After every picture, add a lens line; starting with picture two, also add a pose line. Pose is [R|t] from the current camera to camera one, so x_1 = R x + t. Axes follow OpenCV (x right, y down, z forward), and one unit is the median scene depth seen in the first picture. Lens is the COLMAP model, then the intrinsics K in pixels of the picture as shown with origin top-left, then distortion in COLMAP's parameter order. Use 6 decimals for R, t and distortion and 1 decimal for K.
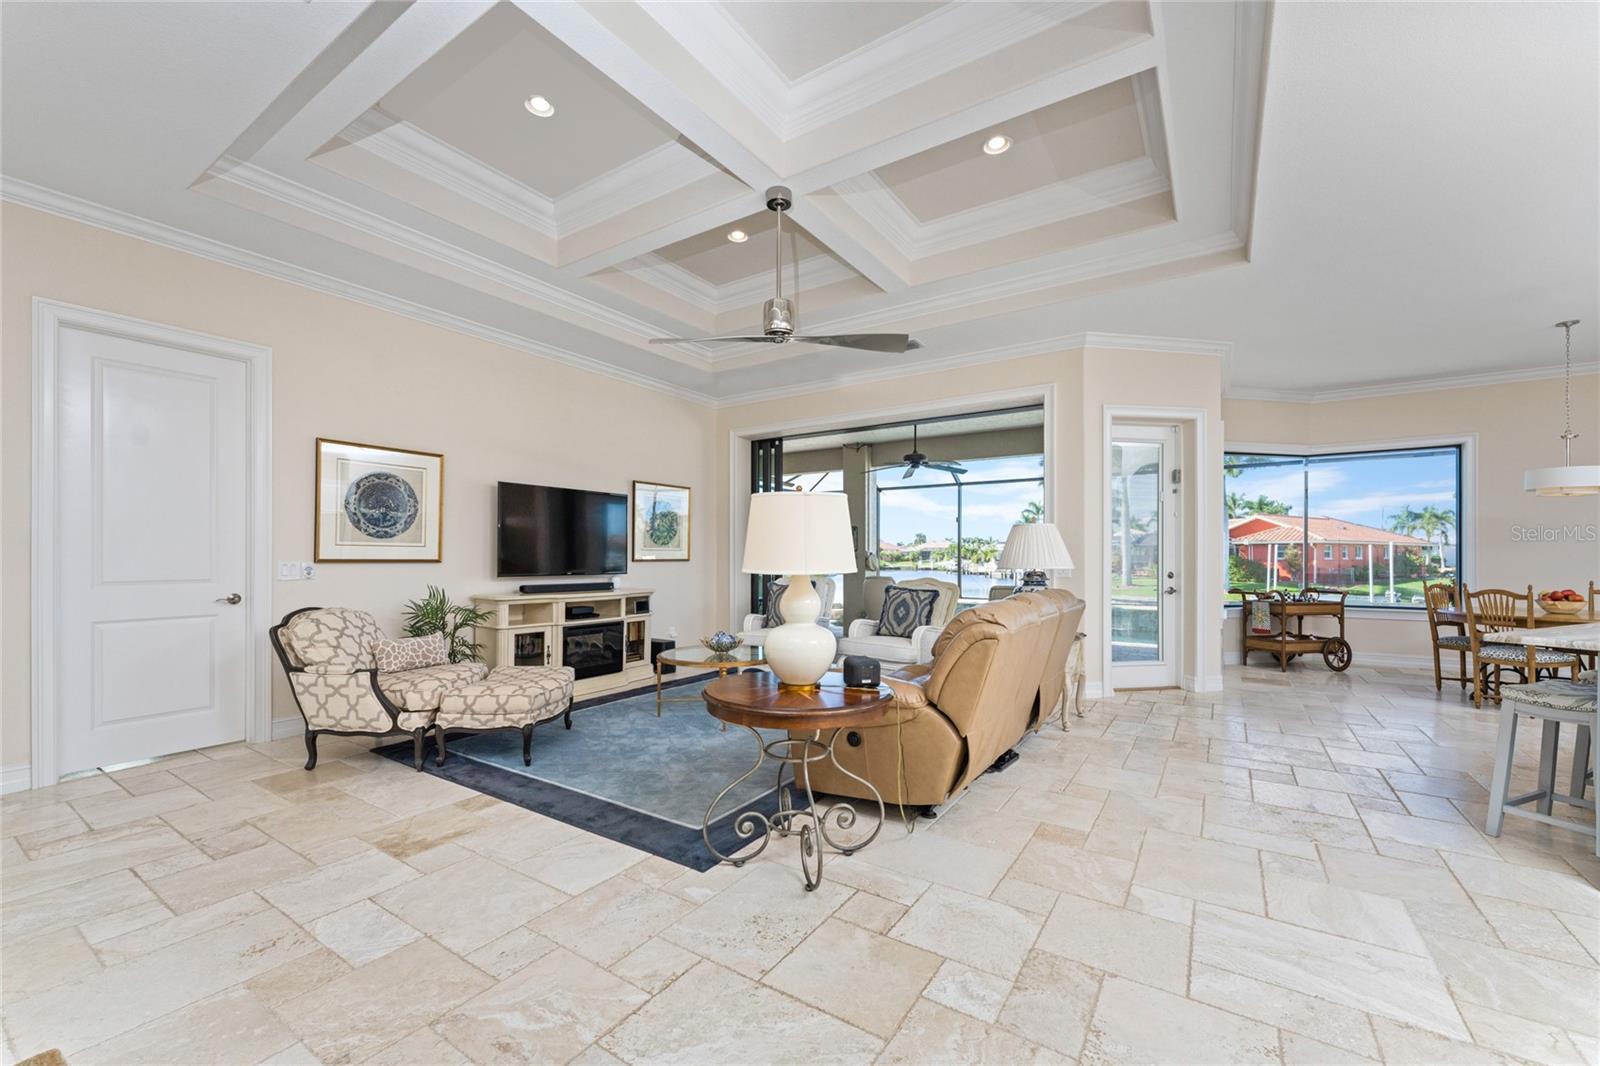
lens RADIAL K [[645.9, 0, 797.7], [0, 645.9, 553.1], [0, 0, 1]] dist [0.001149, 0.000023]
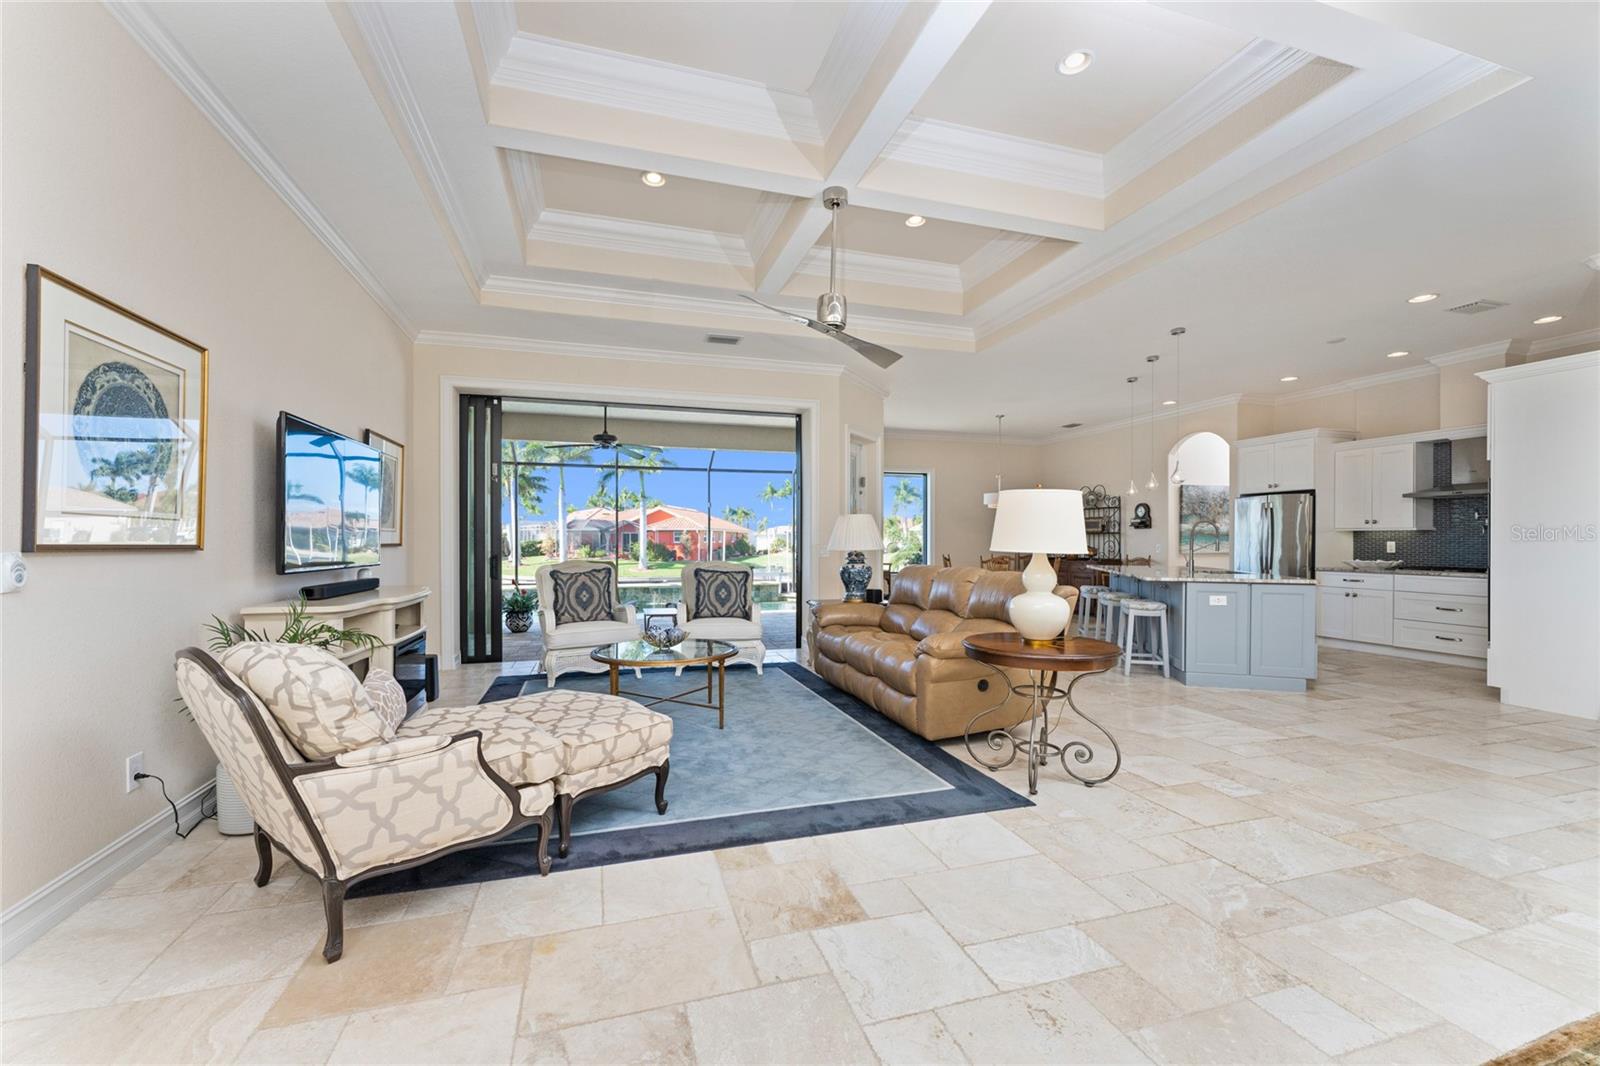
lens RADIAL K [[640.2, 0, 797.0], [0, 640.2, 538.5], [0, 0, 1]] dist [0.001788, 0.000239]
pose [[0.637332, 0.002781, 0.770584, -0.708521], [-0.004361, 0.999990, -0.000002, 0.002734], [-0.770577, -0.003359, 0.637338, 0.312484]]
